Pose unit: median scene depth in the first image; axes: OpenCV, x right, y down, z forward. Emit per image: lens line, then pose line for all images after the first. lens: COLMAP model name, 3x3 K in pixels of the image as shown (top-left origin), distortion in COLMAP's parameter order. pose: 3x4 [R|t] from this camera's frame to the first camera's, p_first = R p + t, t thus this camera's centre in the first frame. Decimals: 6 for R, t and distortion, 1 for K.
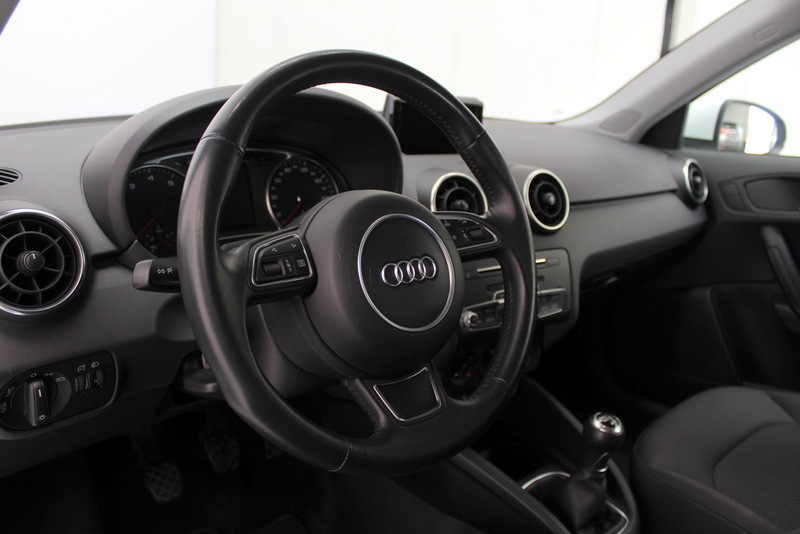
lens RADIAL K [[650.2, 0, 396.6], [0, 650.2, 275.3], [0, 0, 1]] dist [-0.157937, 0.115035]
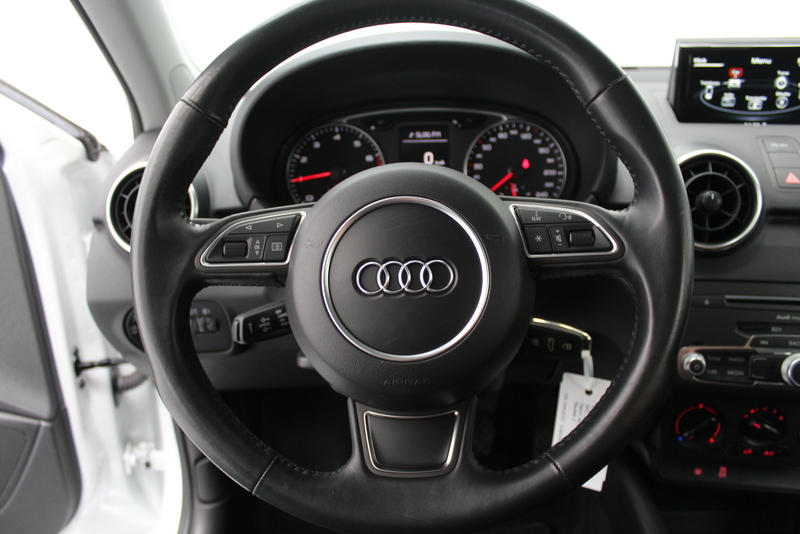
lens RADIAL K [[650.2, 0, 398.2], [0, 650.2, 264.5], [0, 0, 1]] dist [-0.157937, 0.115035]
pose [[0.714528, 0.165798, -0.679677, 0.328932], [-0.137066, 0.985861, 0.096393, -0.059124], [0.686049, 0.024285, 0.727150, 0.297335]]
